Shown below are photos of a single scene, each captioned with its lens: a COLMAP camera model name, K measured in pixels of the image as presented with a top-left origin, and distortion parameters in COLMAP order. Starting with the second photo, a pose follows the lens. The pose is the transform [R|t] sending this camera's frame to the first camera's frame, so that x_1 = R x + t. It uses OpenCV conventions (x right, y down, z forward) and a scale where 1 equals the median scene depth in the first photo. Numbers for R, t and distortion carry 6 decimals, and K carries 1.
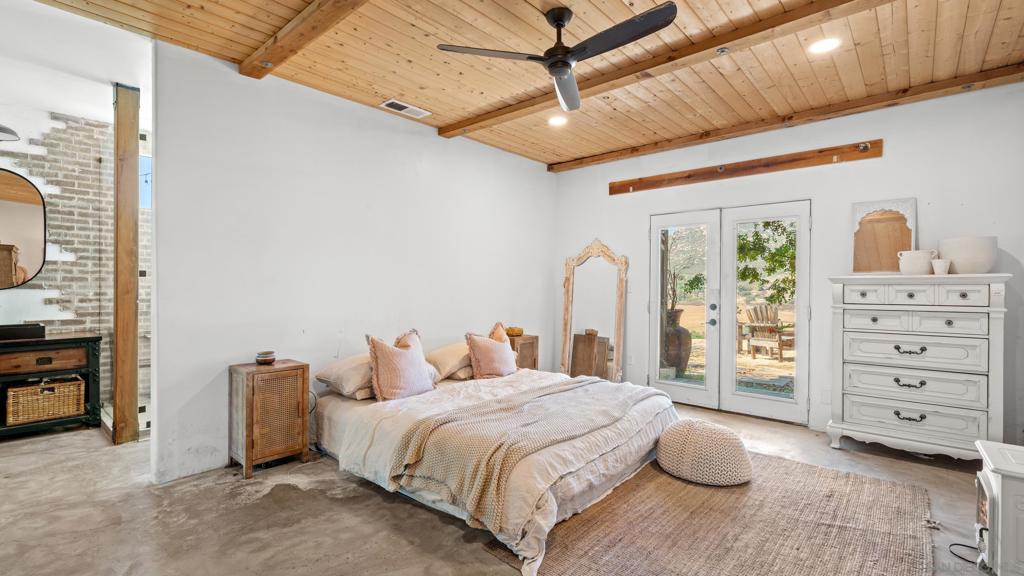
lens RADIAL K [[460.0, 0, 515.6], [0, 460.0, 293.8], [0, 0, 1]] dist [-0.006507, 0.001516]
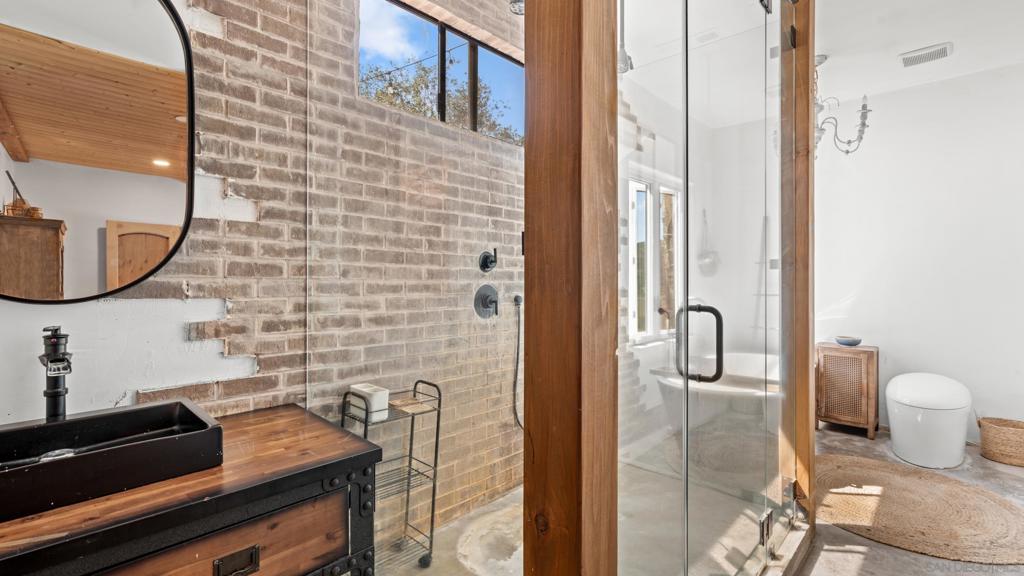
lens RADIAL K [[460.0, 0, 510.4], [0, 460.0, 282.0], [0, 0, 1]] dist [-0.006507, 0.001516]
pose [[0.999382, -0.005513, -0.034722, -0.741013], [0.005108, 0.999918, -0.011767, -0.016610], [0.034784, 0.011582, 0.999328, 0.631266]]
